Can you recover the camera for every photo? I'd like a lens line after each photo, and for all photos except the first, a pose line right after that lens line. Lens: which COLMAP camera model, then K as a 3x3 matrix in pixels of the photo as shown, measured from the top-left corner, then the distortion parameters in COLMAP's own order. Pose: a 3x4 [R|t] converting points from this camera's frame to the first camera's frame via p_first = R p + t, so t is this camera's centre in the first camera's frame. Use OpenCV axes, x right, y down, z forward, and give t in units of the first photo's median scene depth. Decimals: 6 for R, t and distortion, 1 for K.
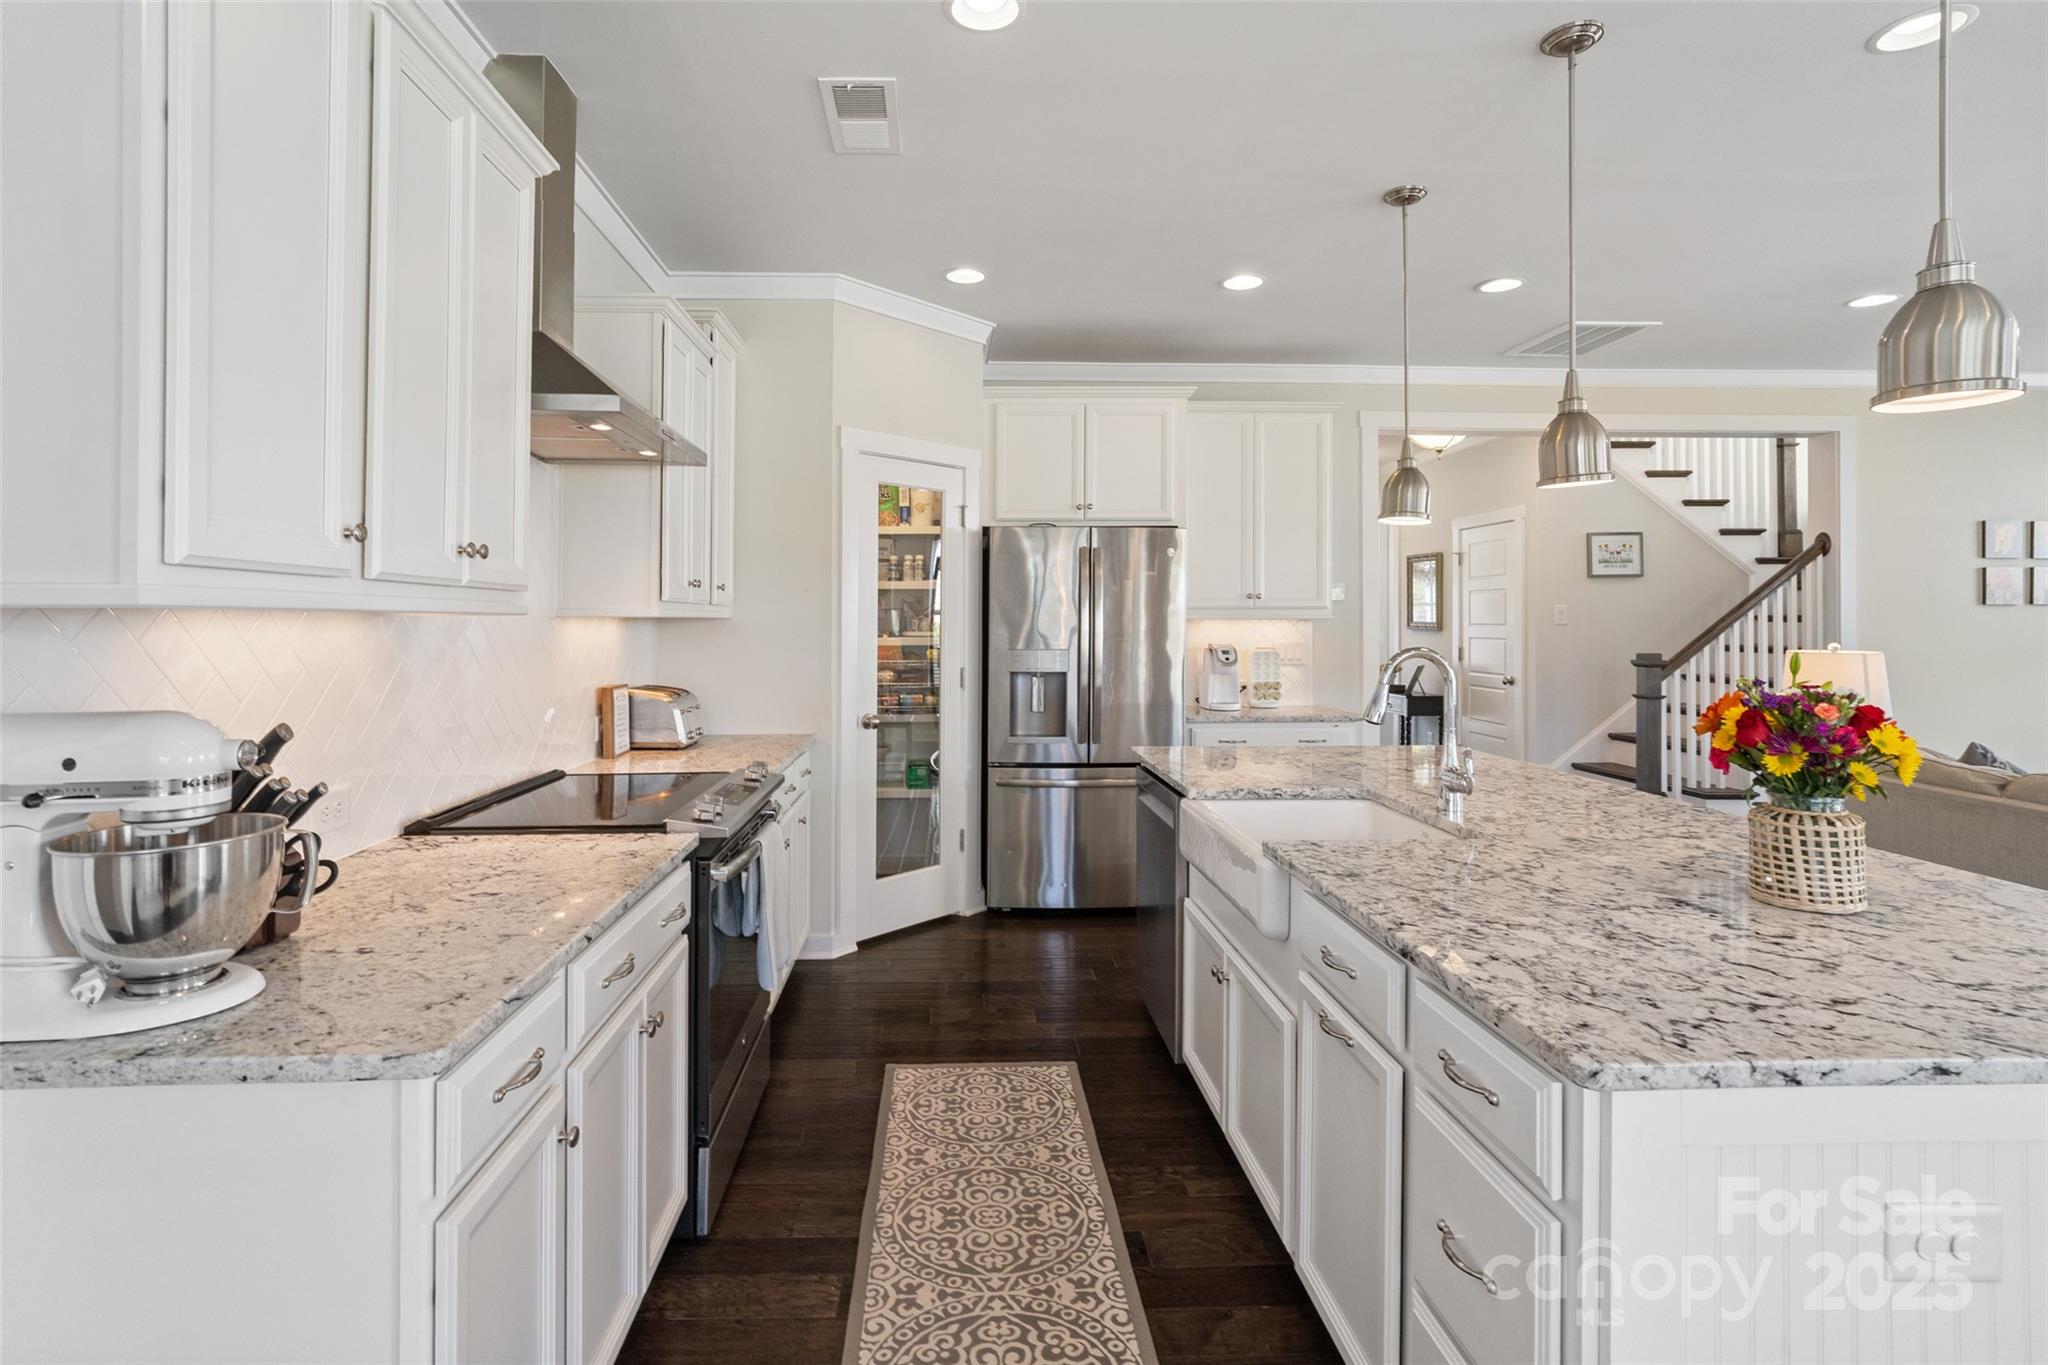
lens RADIAL K [[977.3, 0, 1016.1], [0, 977.3, 653.1], [0, 0, 1]] dist [-0.002532, -0.000250]
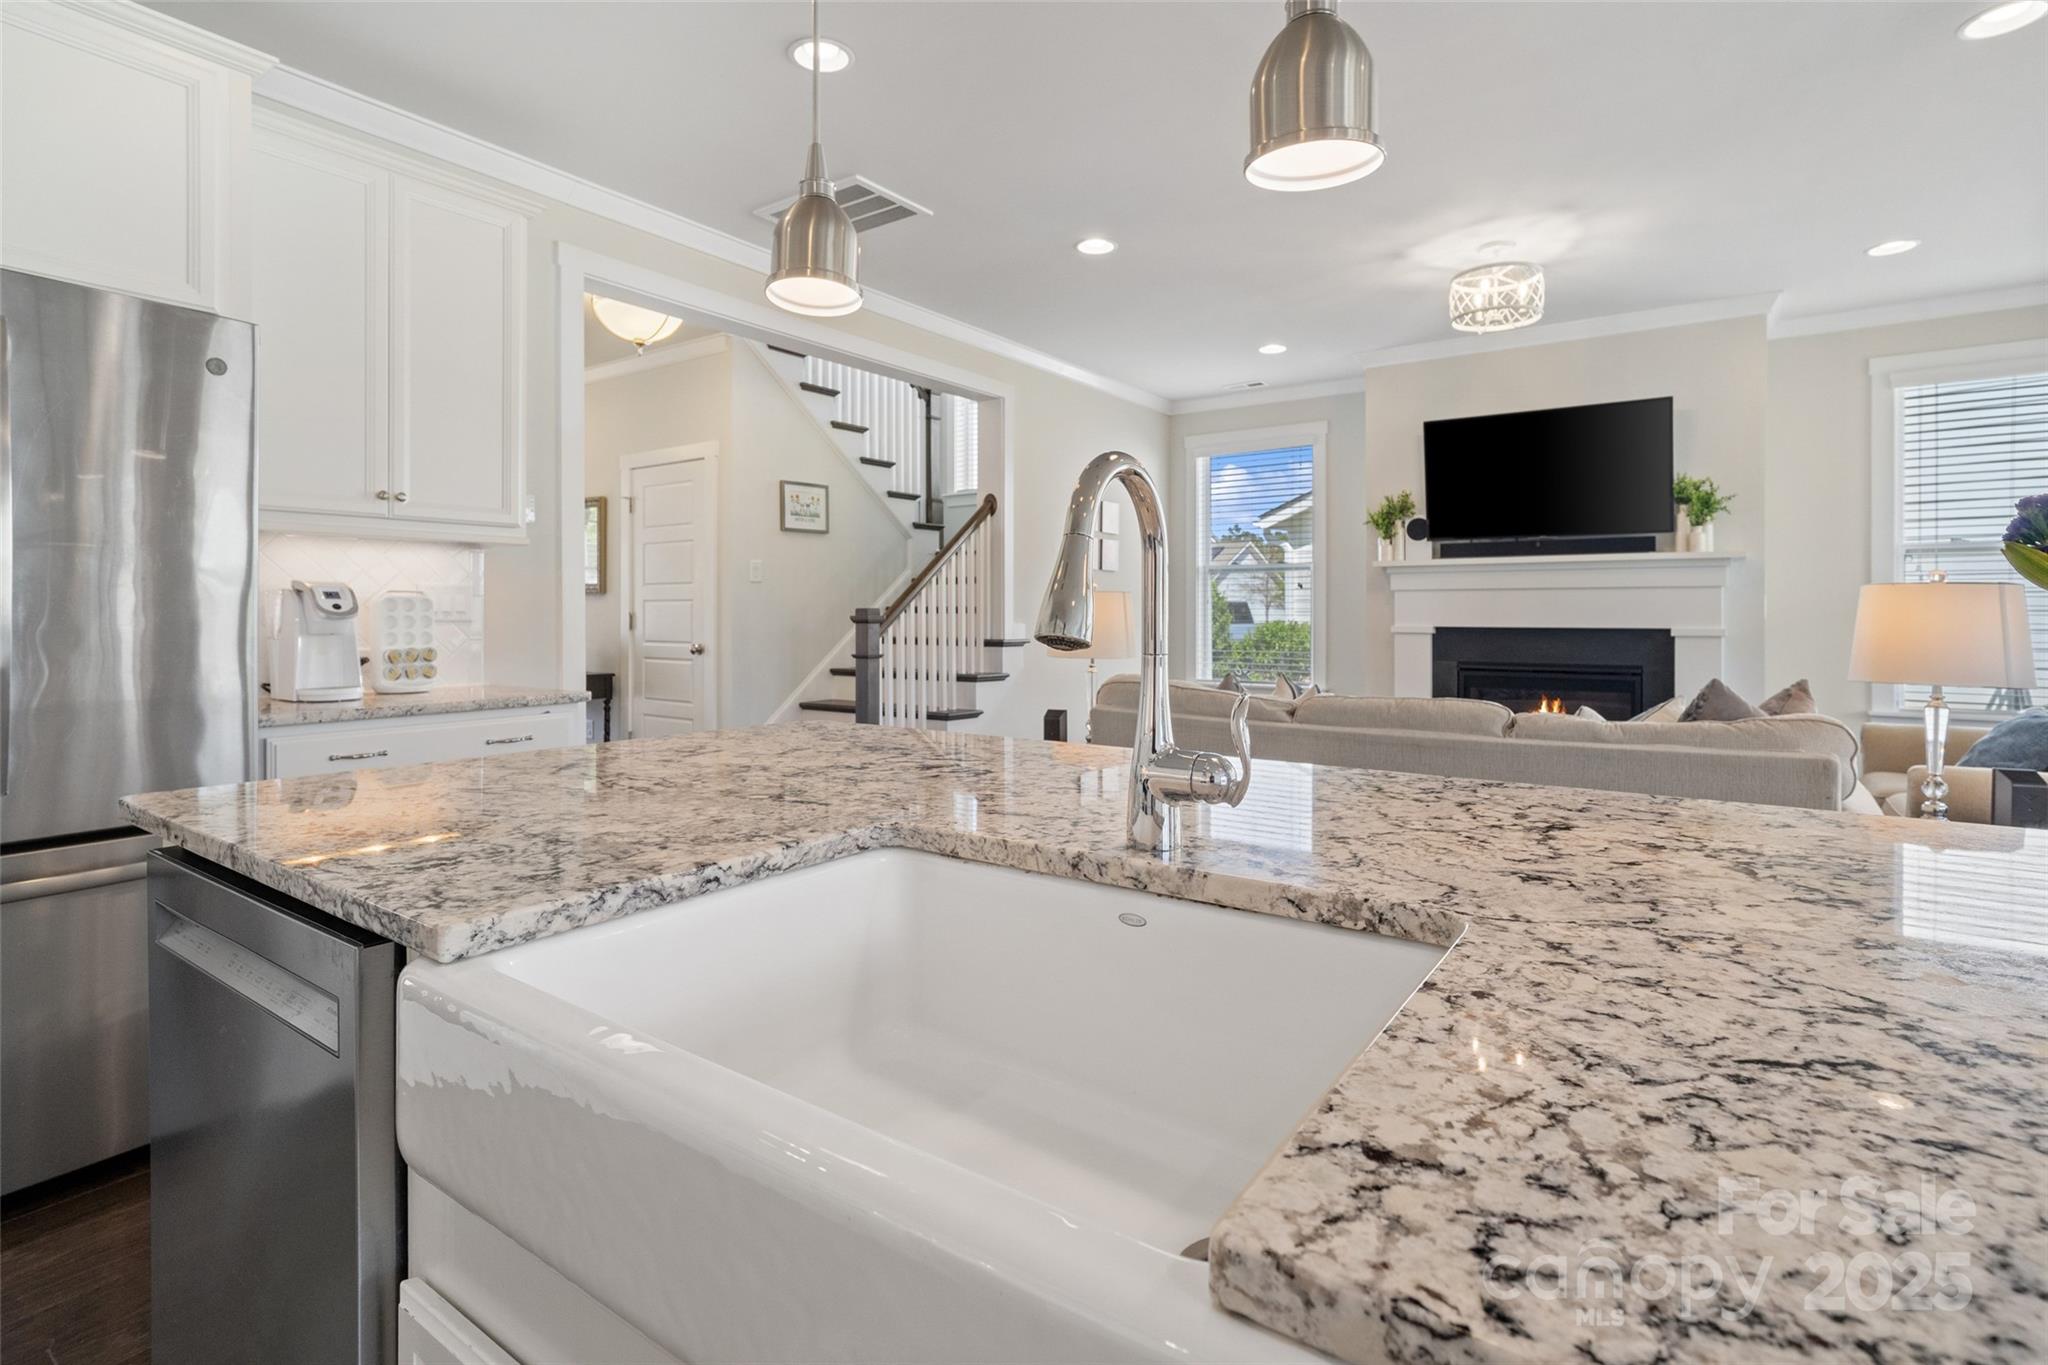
lens RADIAL K [[996.5, 0, 1018.9], [0, 996.5, 603.3], [0, 0, 1]] dist [0.003062, 0.001060]
pose [[0.640450, 0.005629, 0.767979, 0.030290], [0.025473, 0.999267, -0.028567, 0.028478], [-0.767577, 0.037858, 0.639838, 0.333241]]
